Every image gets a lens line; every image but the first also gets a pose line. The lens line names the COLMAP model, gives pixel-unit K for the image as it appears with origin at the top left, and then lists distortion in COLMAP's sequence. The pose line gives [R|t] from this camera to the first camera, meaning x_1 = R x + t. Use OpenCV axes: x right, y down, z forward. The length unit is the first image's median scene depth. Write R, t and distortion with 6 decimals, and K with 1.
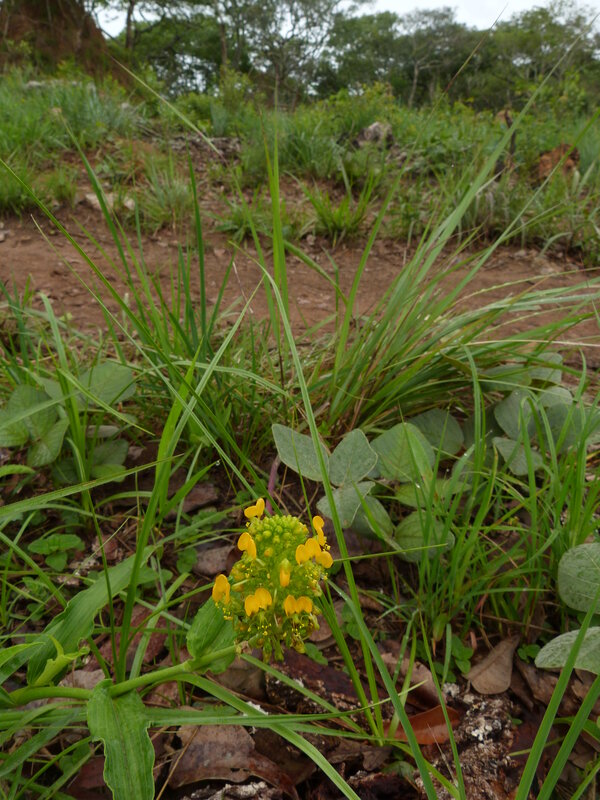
lens RADIAL K [[618.5, 0, 300.0], [0, 618.5, 400.0], [0, 0, 1]] dist [-0.007202, -0.007746]
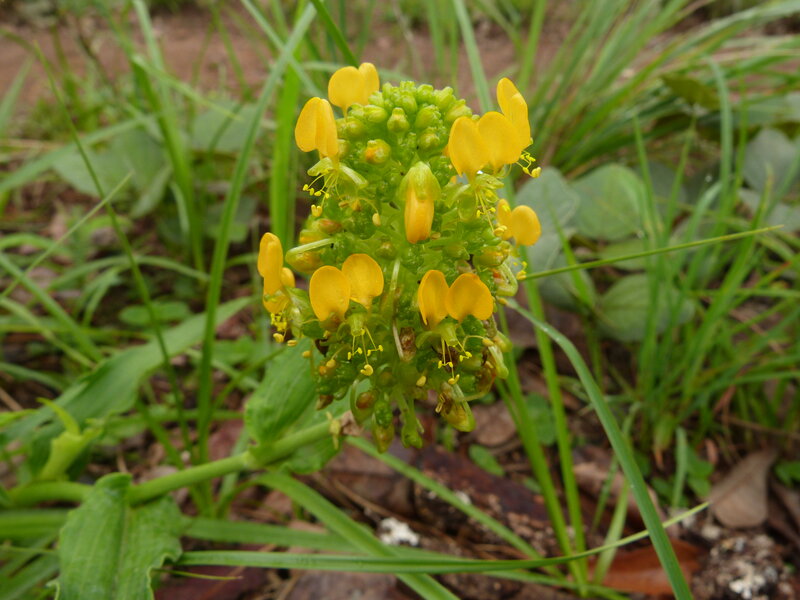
lens RADIAL K [[590.1, 0, 400.0], [0, 590.1, 300.0], [0, 0, 1]] dist [-0.049132, 0.037139]
pose [[0.993086, 0.012624, -0.116707, 0.003055], [-0.000035, 0.994232, 0.107251, 0.170215], [0.117388, -0.106505, 0.987358, 0.372900]]
